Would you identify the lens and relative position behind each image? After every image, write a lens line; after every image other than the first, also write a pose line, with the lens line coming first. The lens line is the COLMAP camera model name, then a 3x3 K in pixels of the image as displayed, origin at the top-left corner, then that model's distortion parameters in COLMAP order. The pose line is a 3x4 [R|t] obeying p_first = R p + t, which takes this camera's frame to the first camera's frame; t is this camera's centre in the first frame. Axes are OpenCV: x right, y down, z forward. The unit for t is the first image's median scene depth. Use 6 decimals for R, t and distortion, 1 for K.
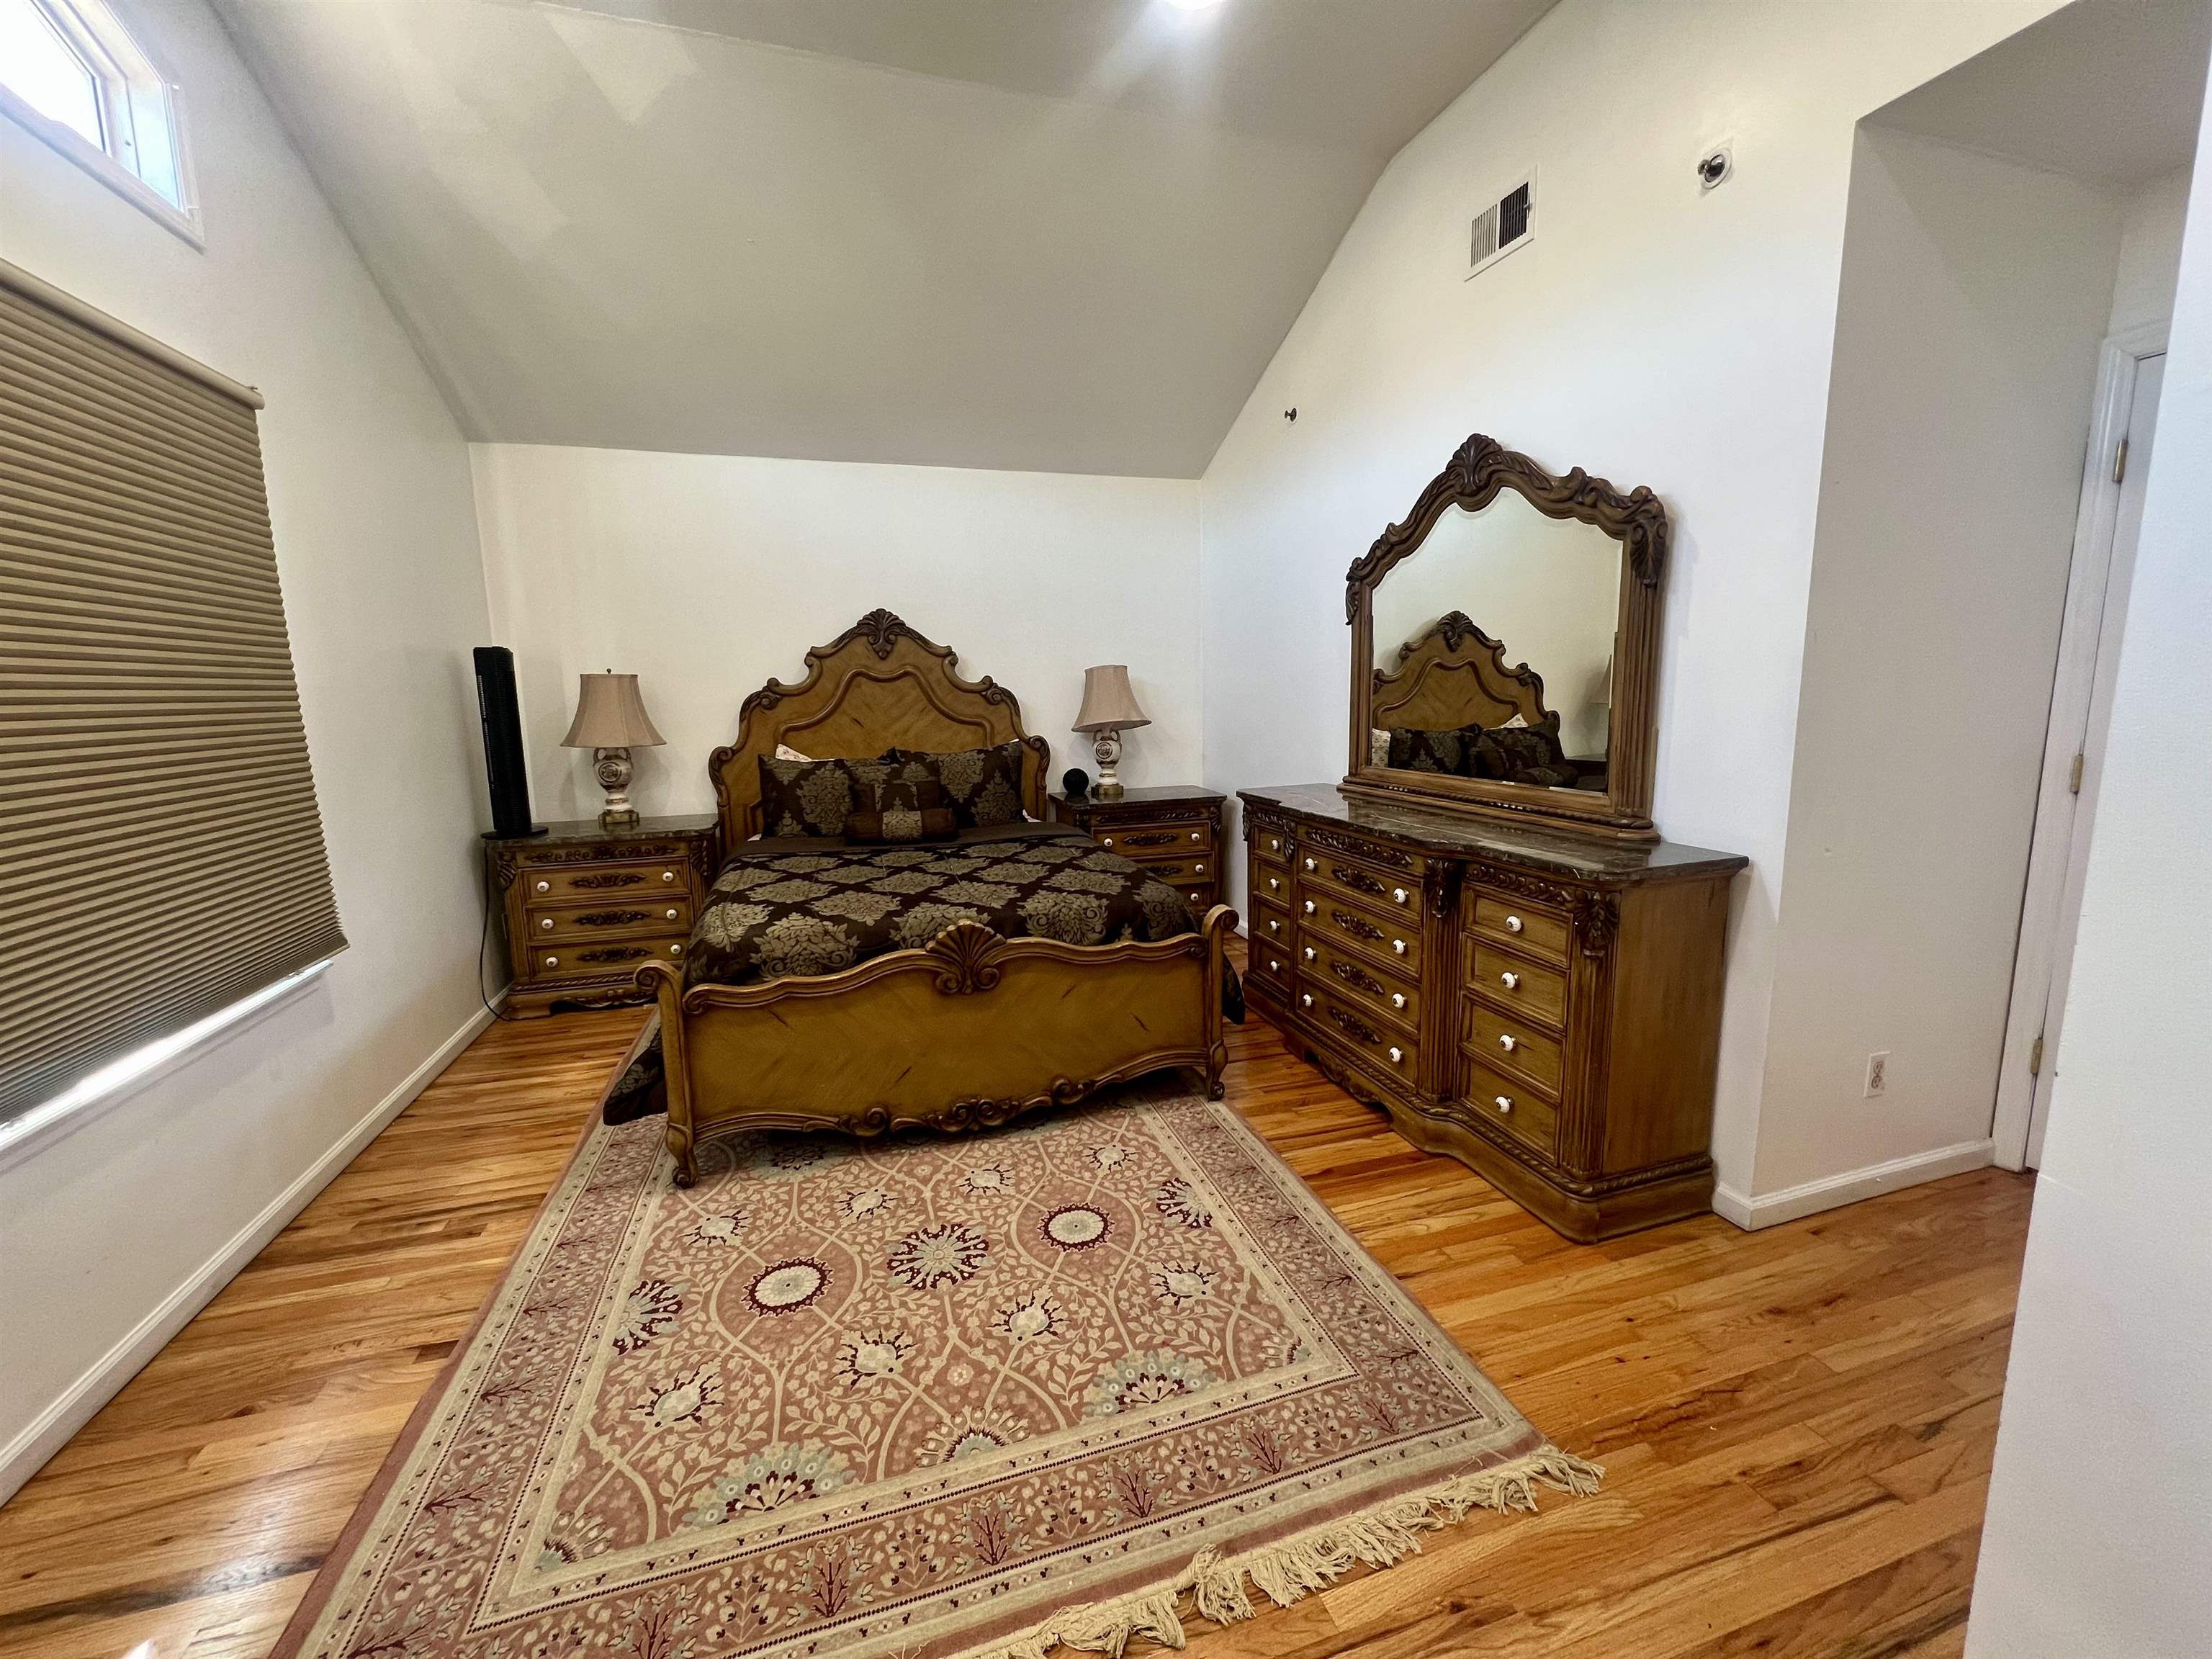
lens RADIAL K [[884.7, 0, 1102.6], [0, 884.7, 824.2], [0, 0, 1]] dist [-0.002415, 0.000575]
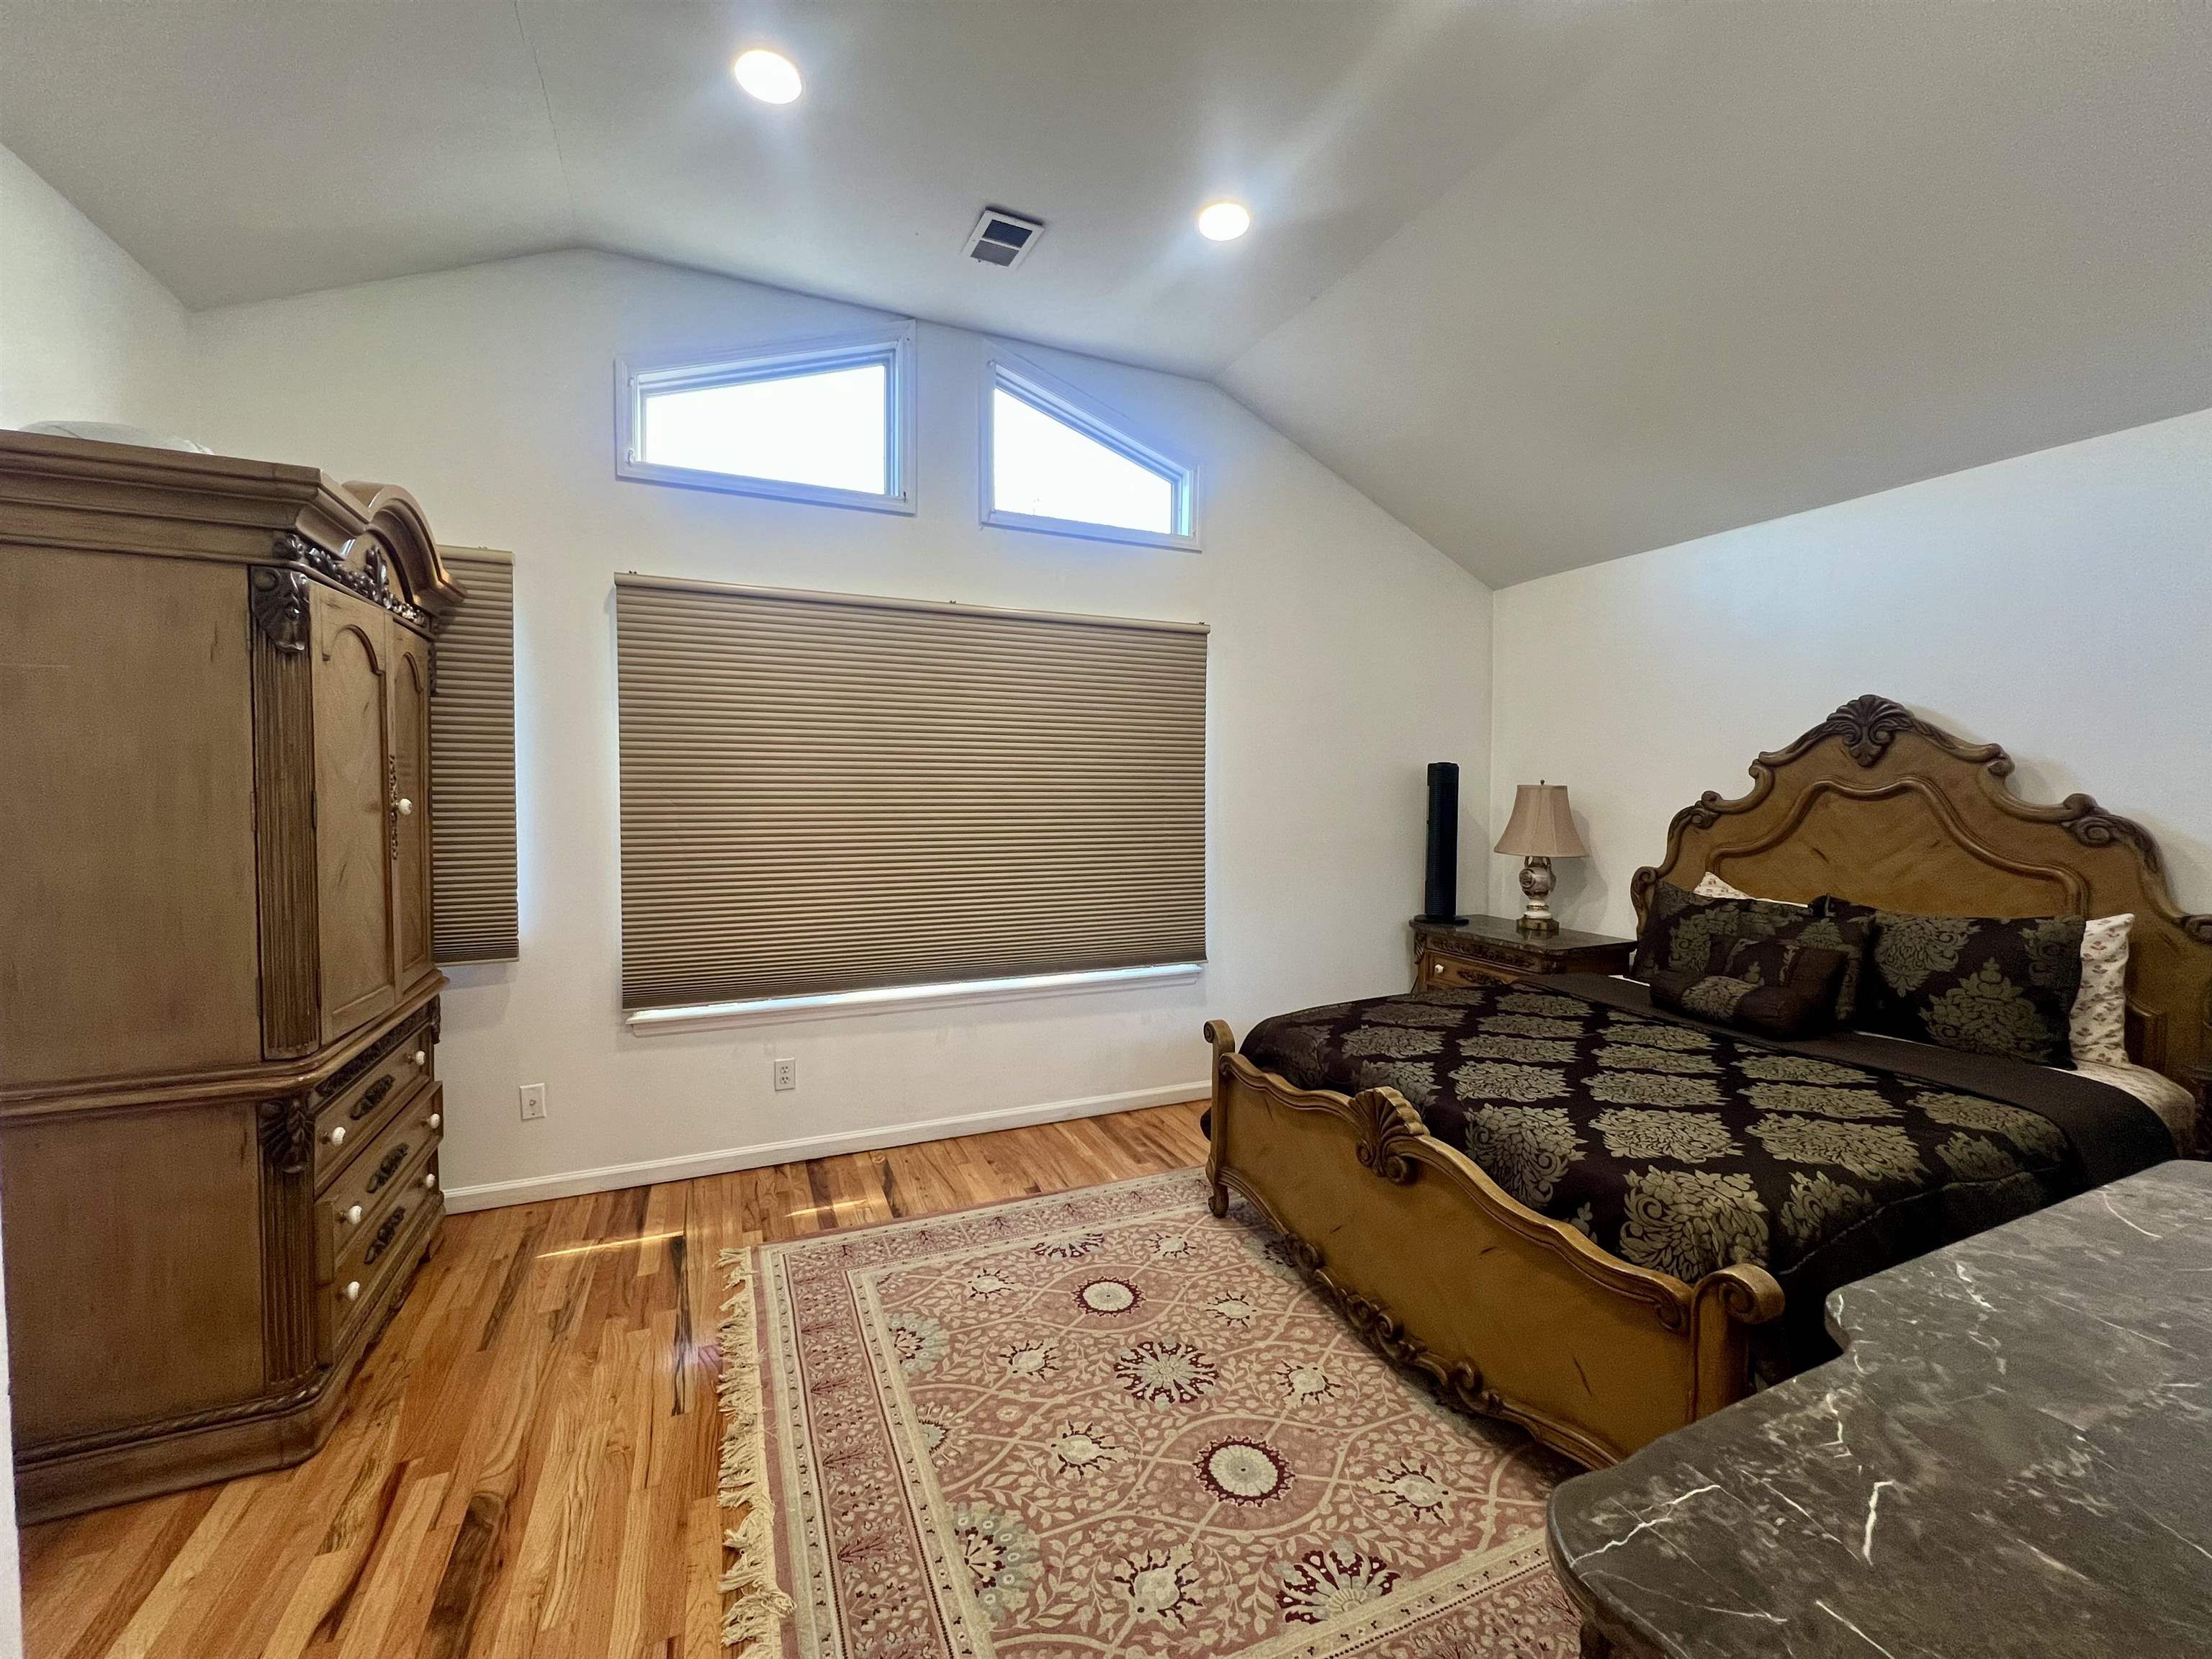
lens RADIAL K [[884.7, 0, 1104.5], [0, 884.7, 823.0], [0, 0, 1]] dist [-0.002415, 0.000575]
pose [[0.105478, 0.056742, -0.992801, 0.661028], [-0.157066, 0.986789, 0.039711, -0.137800], [0.981939, 0.151747, 0.112997, 0.611920]]
